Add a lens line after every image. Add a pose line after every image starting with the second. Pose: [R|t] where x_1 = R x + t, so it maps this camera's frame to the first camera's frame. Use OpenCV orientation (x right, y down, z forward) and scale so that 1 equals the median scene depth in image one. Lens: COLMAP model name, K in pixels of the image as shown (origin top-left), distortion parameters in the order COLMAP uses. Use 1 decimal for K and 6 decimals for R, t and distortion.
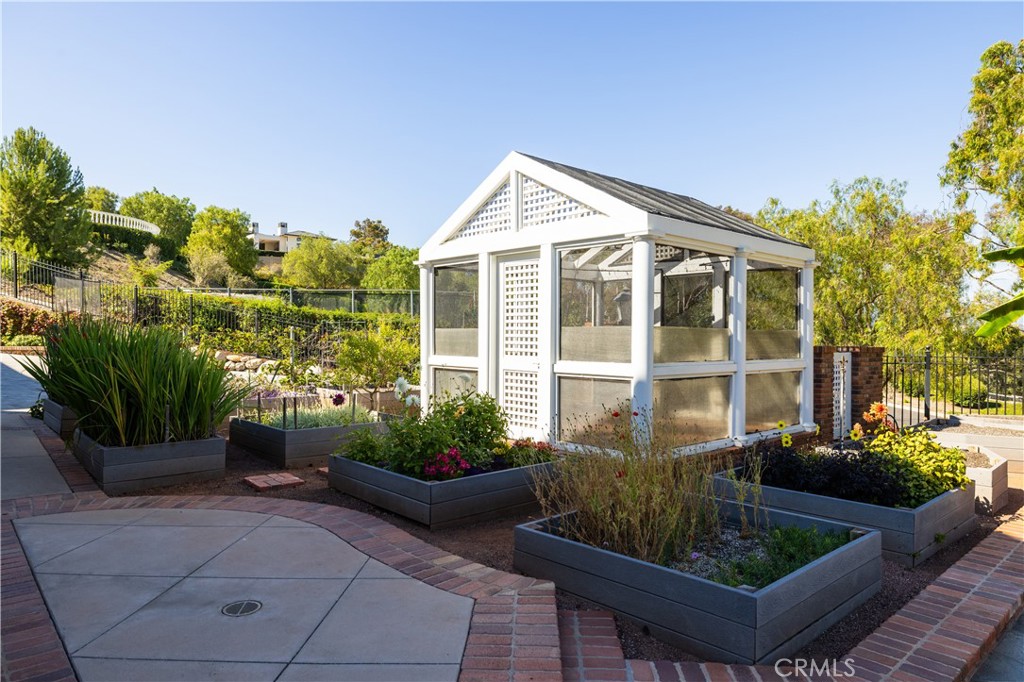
lens RADIAL K [[646.3, 0, 512.0], [0, 646.3, 341.0], [0, 0, 1]] dist [-0.000738, -0.000350]
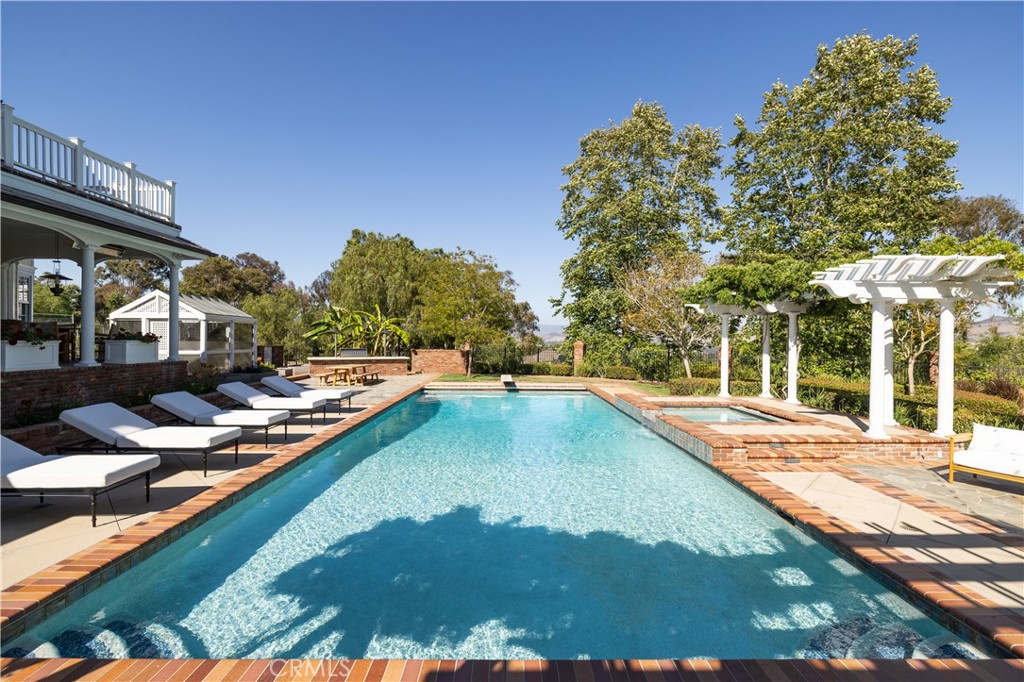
lens RADIAL K [[463.5, 0, 512.0], [0, 463.5, 341.0], [0, 0, 1]] dist [-0.000680, -0.000101]
pose [[0.679861, -0.001664, 0.733339, -0.466914], [0.004186, 0.999990, -0.001612, -0.007432], [-0.733329, 0.004166, 0.679861, -1.814167]]
